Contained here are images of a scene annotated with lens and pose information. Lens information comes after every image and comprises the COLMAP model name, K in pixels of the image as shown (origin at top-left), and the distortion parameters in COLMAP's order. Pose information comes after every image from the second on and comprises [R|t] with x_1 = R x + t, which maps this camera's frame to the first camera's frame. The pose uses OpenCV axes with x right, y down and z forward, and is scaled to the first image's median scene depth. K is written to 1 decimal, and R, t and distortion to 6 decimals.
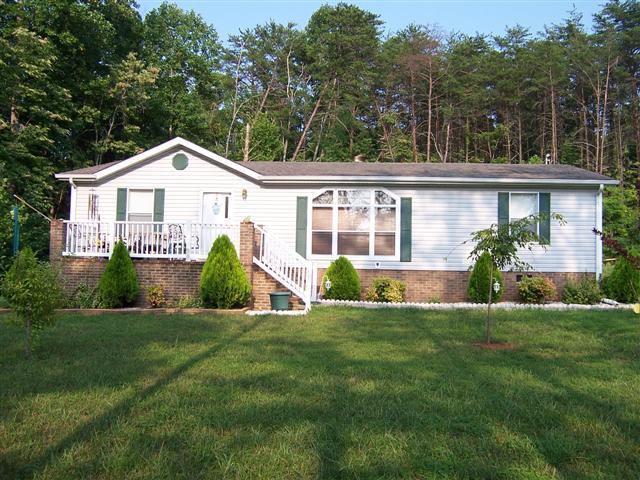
lens RADIAL K [[631.1, 0, 320.0], [0, 631.1, 240.0], [0, 0, 1]] dist [-0.148047, 0.225222]
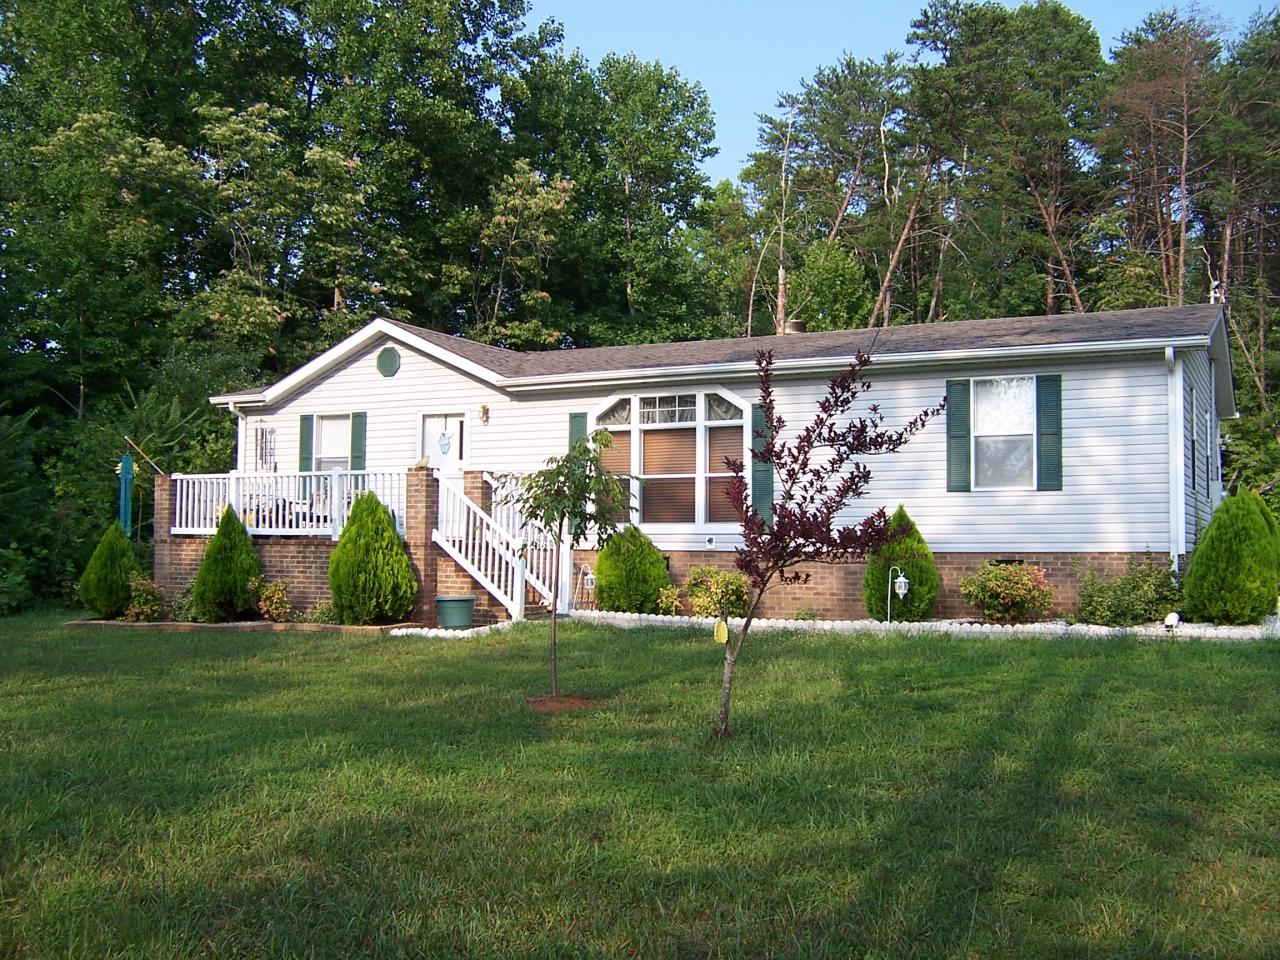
lens RADIAL K [[1258.5, 0, 640.0], [0, 1258.5, 480.0], [0, 0, 1]] dist [-0.147339, 0.189433]
pose [[0.919268, -0.033819, -0.392176, 0.420100], [0.028707, 0.999409, -0.018892, 0.007540], [0.392583, 0.006109, 0.919696, 0.062618]]
